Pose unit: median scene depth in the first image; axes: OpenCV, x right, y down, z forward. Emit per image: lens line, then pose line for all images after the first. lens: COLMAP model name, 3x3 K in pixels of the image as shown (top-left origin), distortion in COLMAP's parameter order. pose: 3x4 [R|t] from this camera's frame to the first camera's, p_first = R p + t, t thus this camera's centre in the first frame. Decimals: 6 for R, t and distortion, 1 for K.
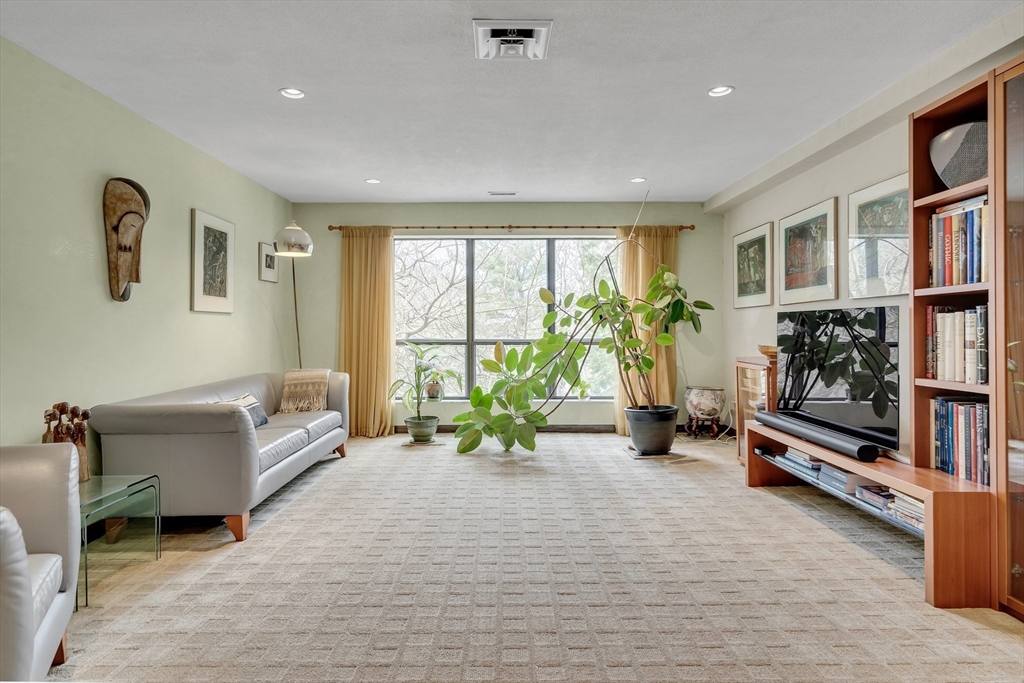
lens RADIAL K [[594.9, 0, 514.4], [0, 594.9, 331.4], [0, 0, 1]] dist [0.009543, 0.002751]
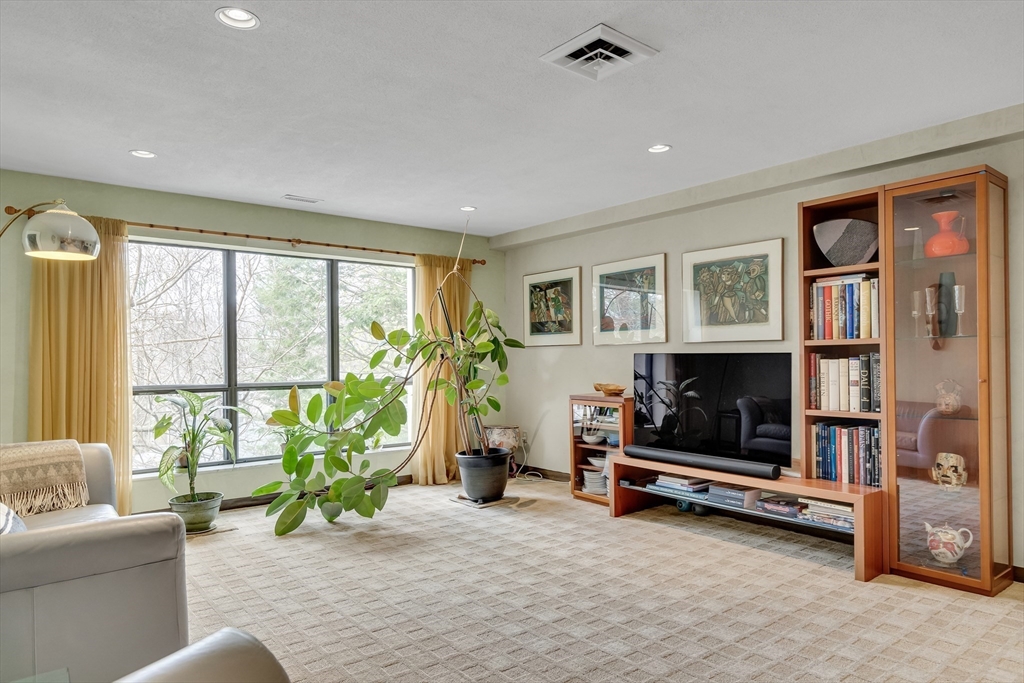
lens RADIAL K [[638.8, 0, 526.0], [0, 638.8, 360.5], [0, 0, 1]] dist [0.002308, 0.003607]
pose [[0.777183, -0.005383, 0.629252, -0.422669], [0.005977, 0.999981, 0.001172, -0.020860], [-0.629246, 0.002850, 0.777201, 0.200476]]
